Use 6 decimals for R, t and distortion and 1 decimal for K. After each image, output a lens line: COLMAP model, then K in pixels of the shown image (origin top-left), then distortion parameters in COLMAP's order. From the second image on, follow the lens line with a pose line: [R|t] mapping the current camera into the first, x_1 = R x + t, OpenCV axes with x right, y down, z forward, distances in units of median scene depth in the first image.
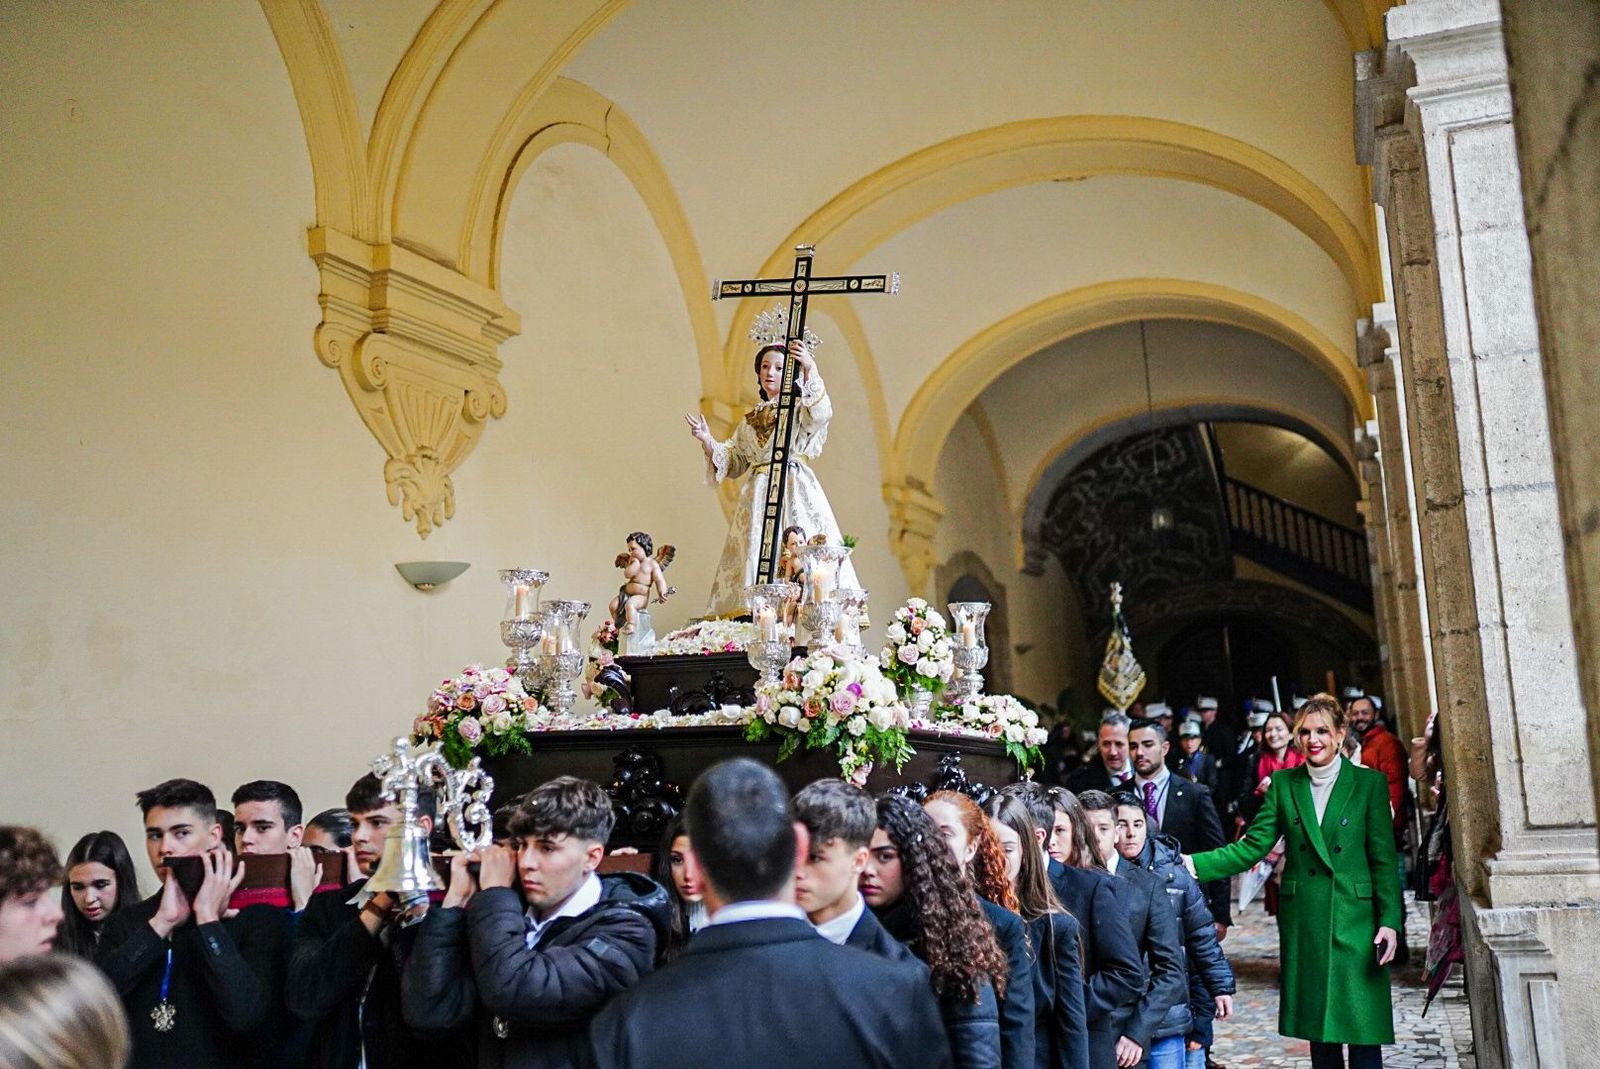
lens RADIAL K [[1562.4, 0, 825.1], [0, 1562.4, 527.5], [0, 0, 1]] dist [-0.034202, 0.000000]
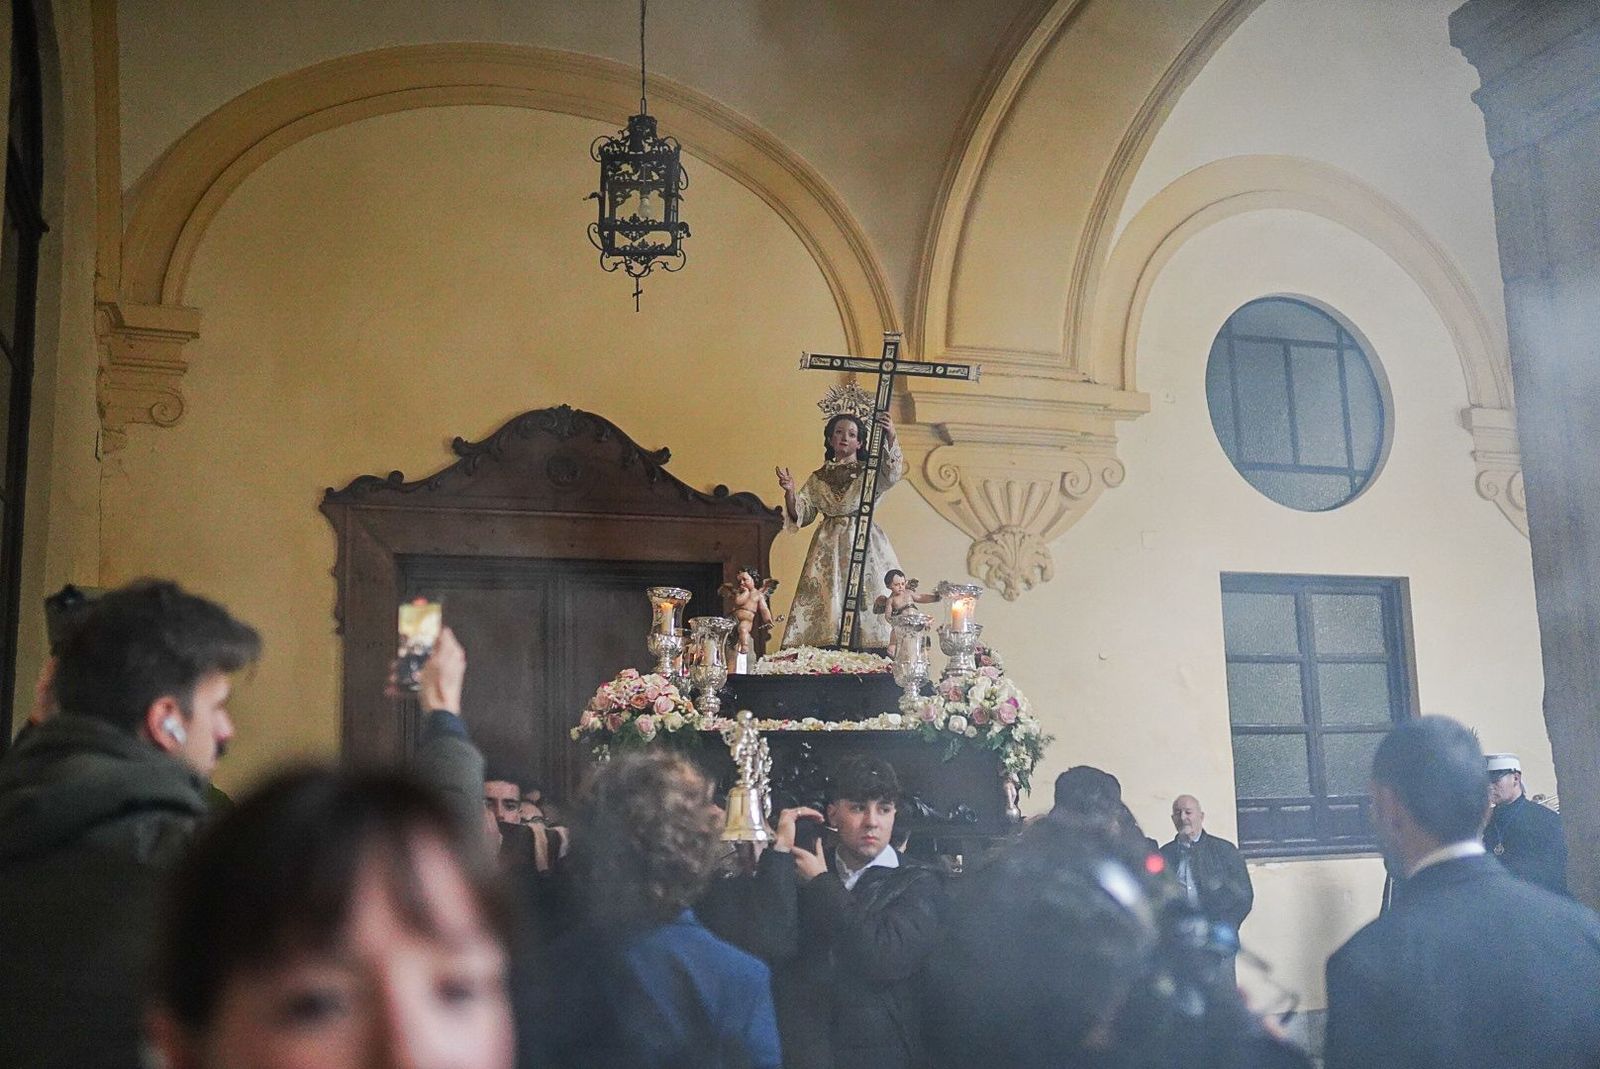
lens RADIAL K [[1562.4, 0, 800.2], [0, 1562.4, 529.1], [0, 0, 1]] dist [-0.034202, 0.000000]
pose [[0.968401, 0.082472, 0.235367, -0.355346], [-0.069141, 0.995529, -0.064352, 0.047520], [-0.239622, 0.046045, 0.969774, -0.112975]]
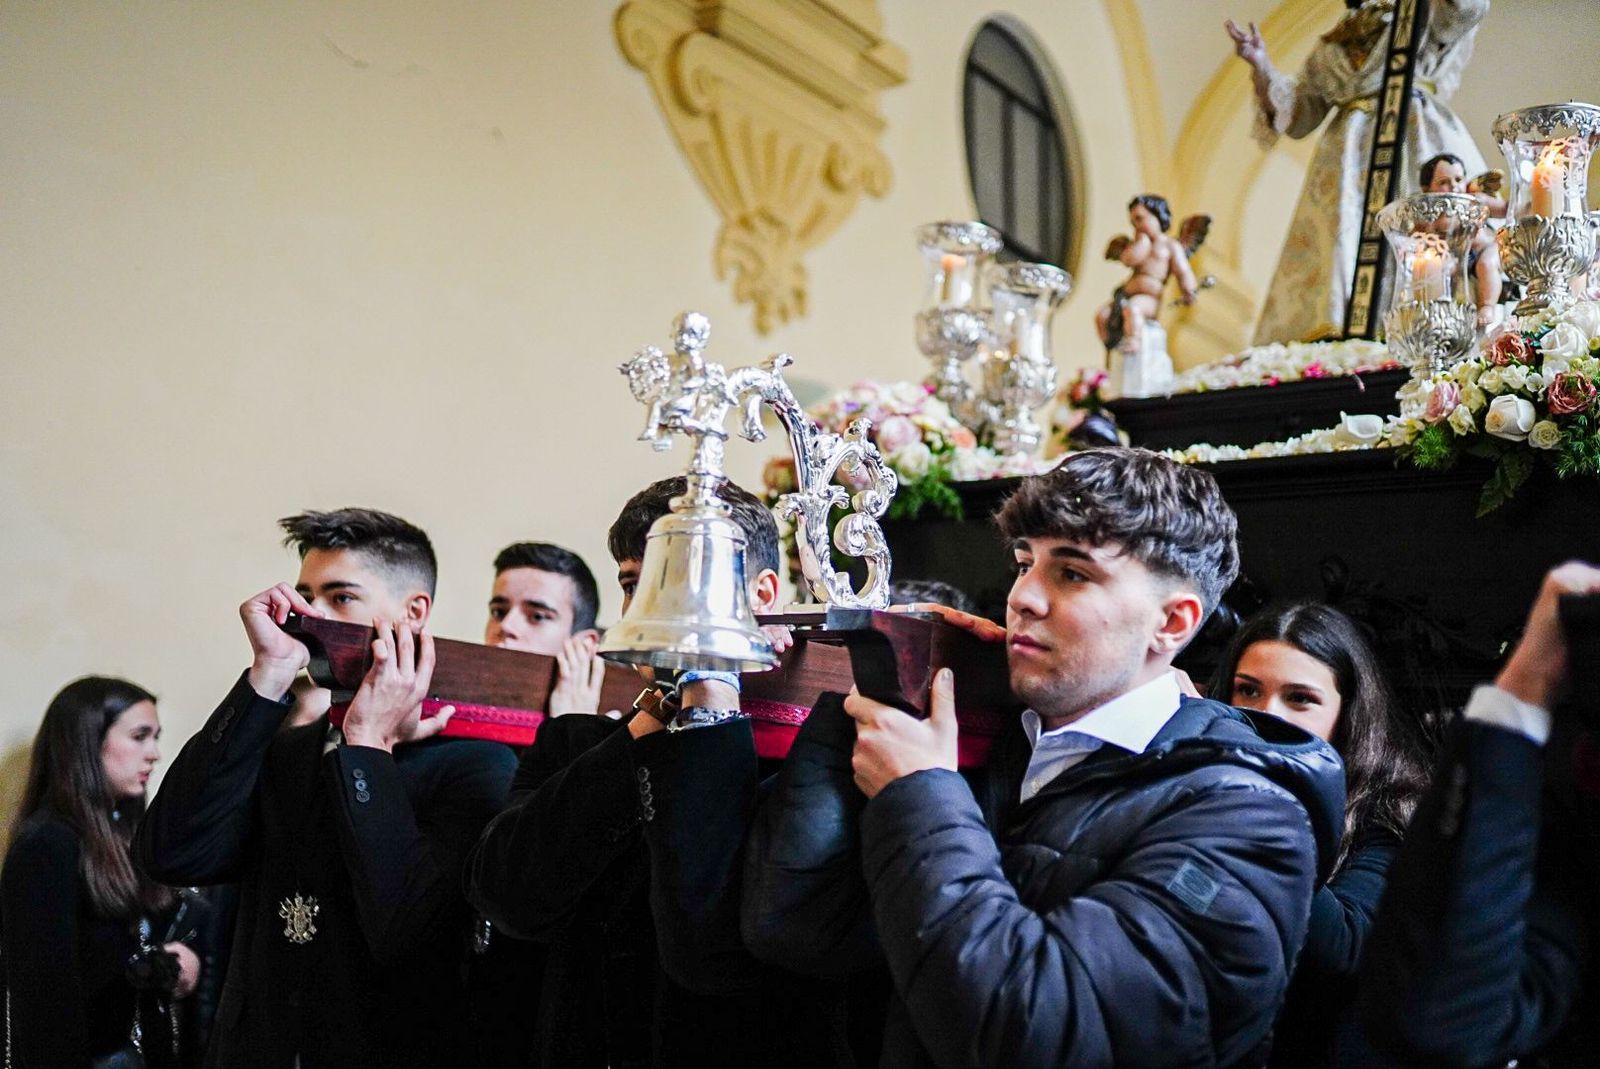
lens RADIAL K [[1562.4, 0, 801.8], [0, 1562.4, 530.7], [0, 0, 1]] dist [-0.034202, 0.000000]
pose [[0.962863, 0.035850, -0.267599, -0.084206], [-0.032996, 0.999341, 0.015154, 0.127465], [0.267966, -0.005761, 0.963411, 0.398920]]
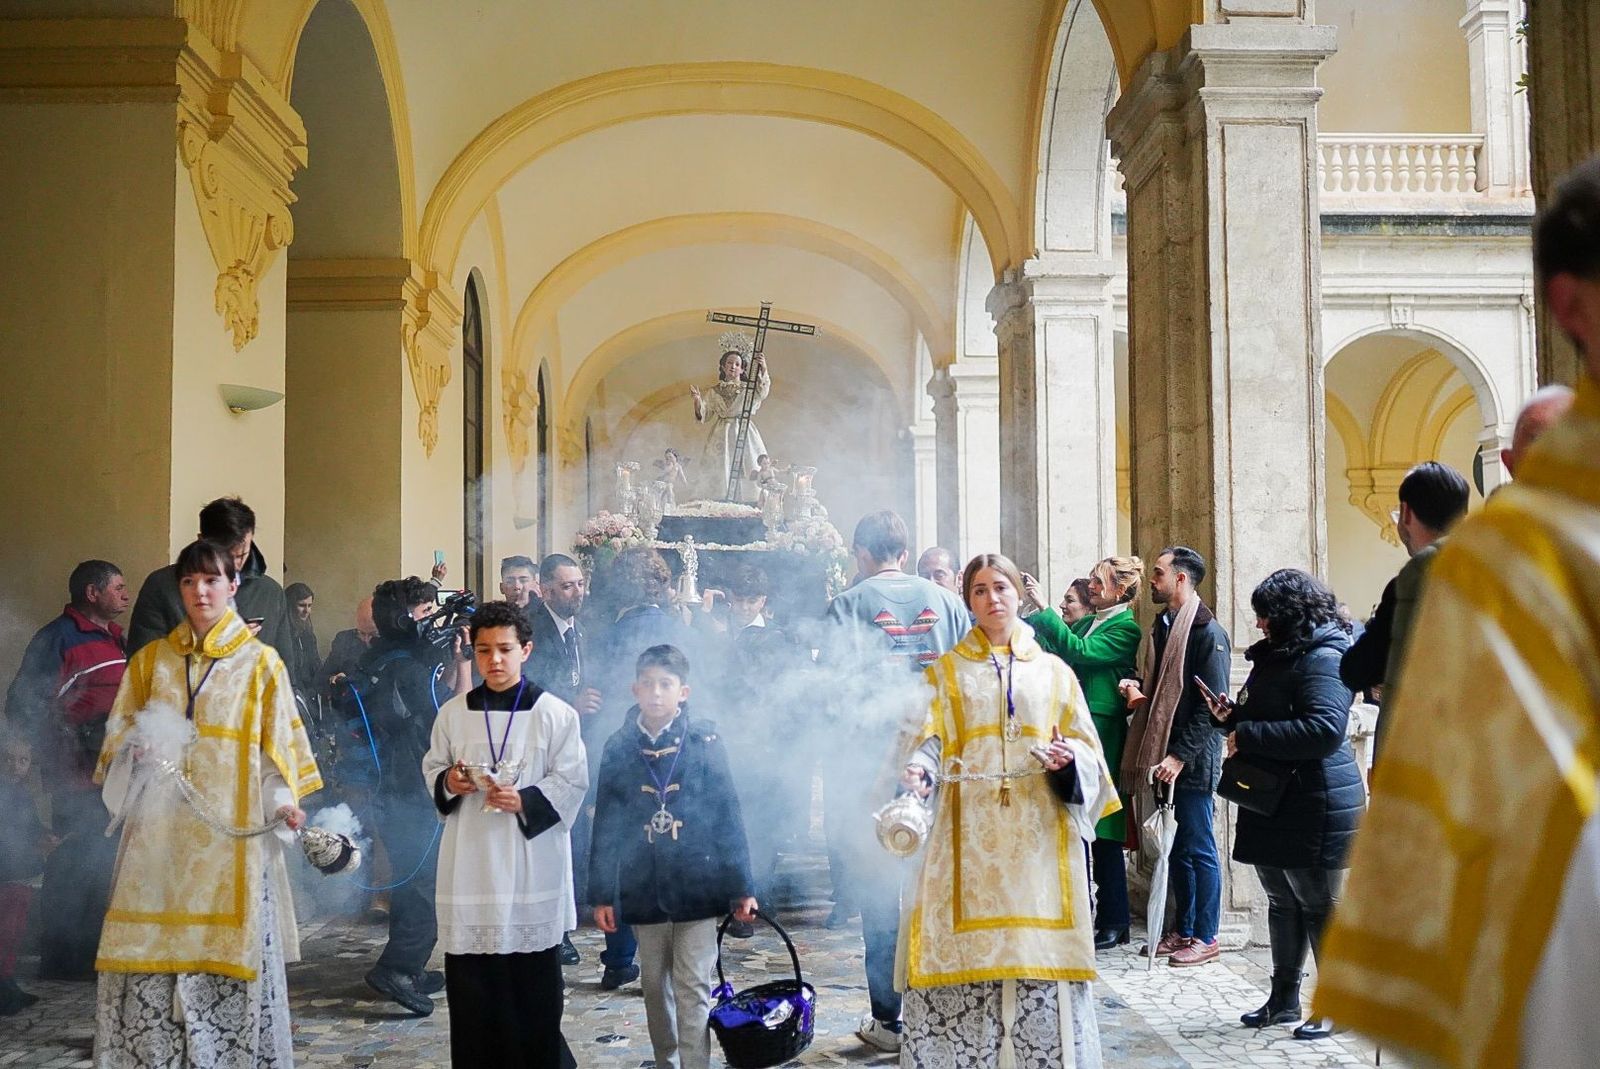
lens RADIAL K [[1562.4, 0, 799.7], [0, 1562.4, 534.9], [0, 0, 1]] dist [-0.034202, 0.000000]
pose [[0.932862, 0.086234, 0.349760, -0.615908], [-0.103634, 0.994123, 0.031303, 0.031585], [-0.345005, -0.065449, 0.936316, -0.774079]]
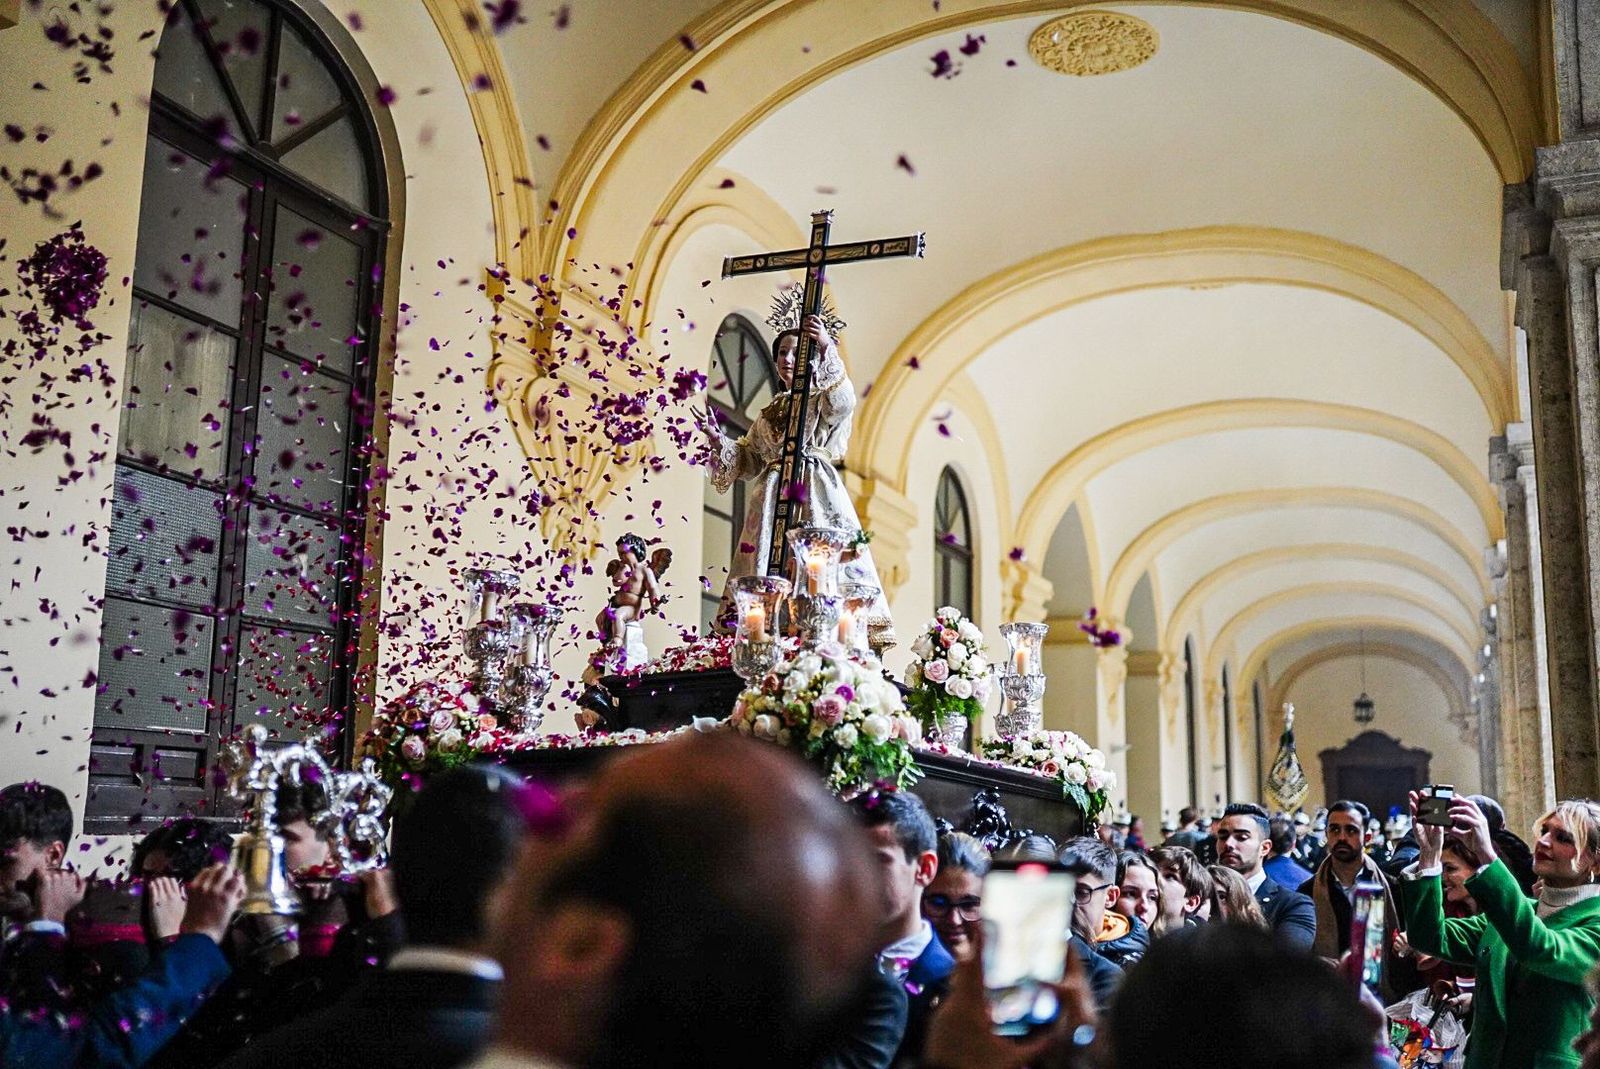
lens RADIAL K [[1562.4, 0, 808.8], [0, 1562.4, 535.2], [0, 0, 1]] dist [-0.034202, 0.000000]
pose [[0.995105, -0.009181, -0.098393, 0.066983], [0.003046, 0.998051, -0.062325, 0.058790], [0.098774, 0.061721, 0.993194, 0.141624]]
